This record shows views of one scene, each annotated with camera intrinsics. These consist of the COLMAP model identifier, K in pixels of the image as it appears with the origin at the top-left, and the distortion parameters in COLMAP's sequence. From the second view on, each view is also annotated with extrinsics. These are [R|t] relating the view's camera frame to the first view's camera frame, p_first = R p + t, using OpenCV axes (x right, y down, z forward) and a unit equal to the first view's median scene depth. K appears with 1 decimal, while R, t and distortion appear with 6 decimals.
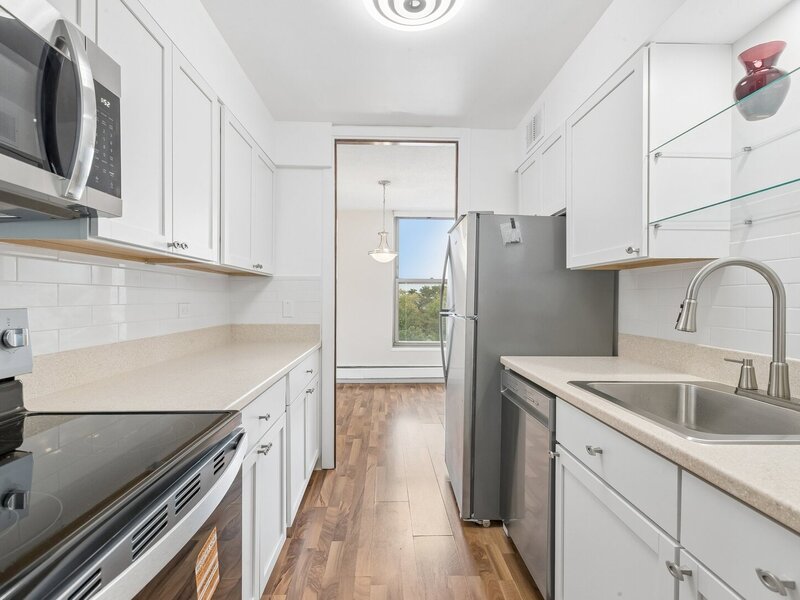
lens RADIAL K [[402.9, 0, 400.0], [0, 402.9, 300.0], [0, 0, 1]] dist [0.002250, -0.000451]
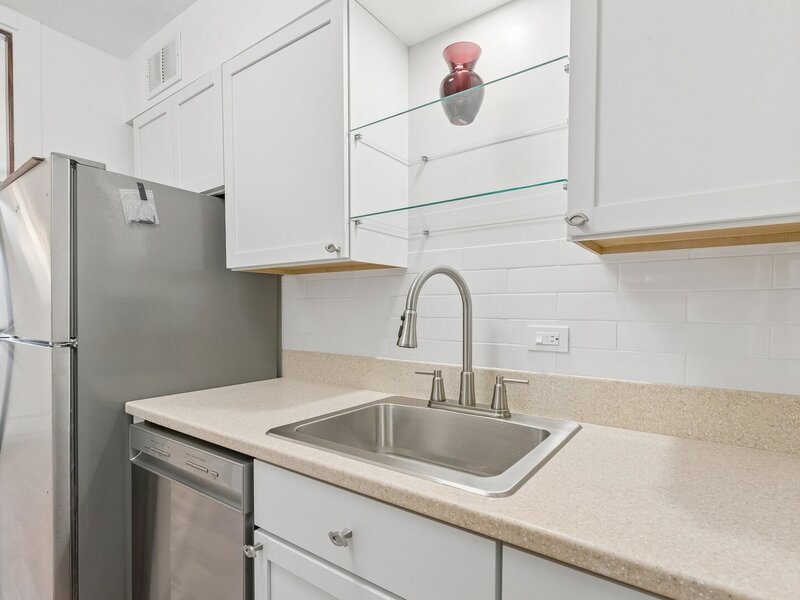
lens RADIAL K [[418.9, 0, 401.0], [0, 418.9, 319.5], [0, 0, 1]] dist [0.004916, 0.000584]
pose [[0.611740, -0.022370, 0.790743, -0.000065], [0.005098, 0.999691, 0.024337, -0.002766], [-0.791043, -0.010857, 0.611665, 0.392486]]
